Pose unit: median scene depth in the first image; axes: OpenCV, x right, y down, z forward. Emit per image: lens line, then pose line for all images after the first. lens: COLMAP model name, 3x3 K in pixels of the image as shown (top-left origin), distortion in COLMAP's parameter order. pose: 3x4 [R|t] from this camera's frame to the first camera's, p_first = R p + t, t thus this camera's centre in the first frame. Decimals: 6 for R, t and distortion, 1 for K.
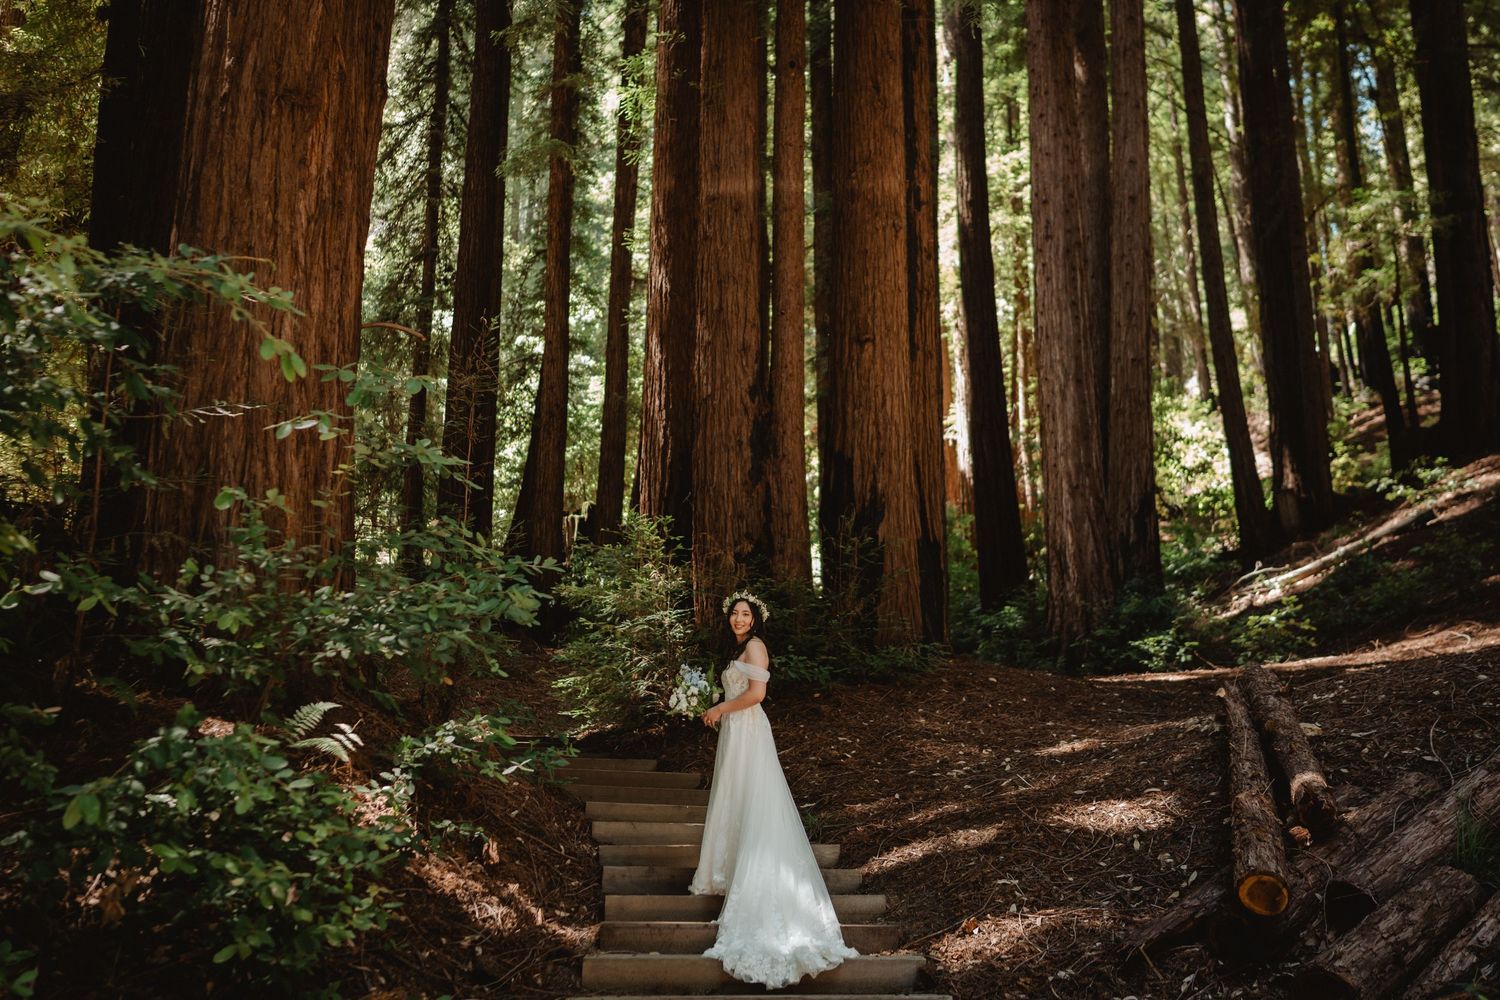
lens RADIAL K [[1525.0, 0, 750.0], [0, 1525.0, 500.0], [0, 0, 1]] dist [0.007352, 0.006406]
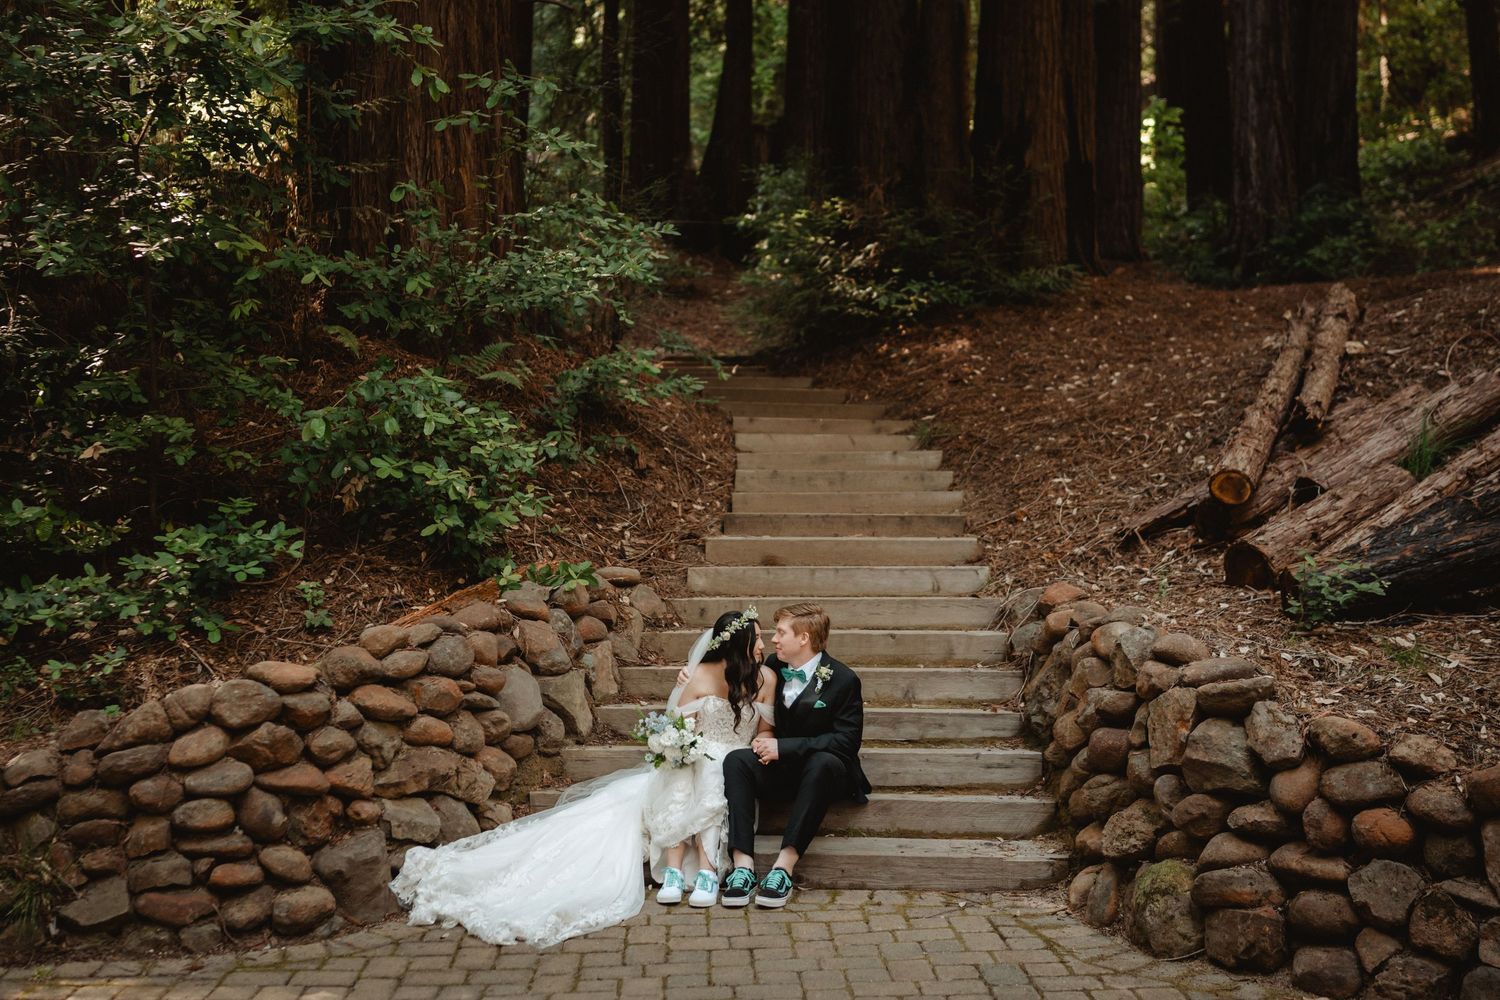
lens RADIAL K [[1525.0, 0, 750.0], [0, 1525.0, 500.0], [0, 0, 1]] dist [0.007352, 0.006406]
pose [[0.990014, -0.003949, -0.140915, 0.108681], [0.039369, 0.967580, 0.249478, -0.051516], [0.135362, -0.252534, 0.958073, -0.219729]]
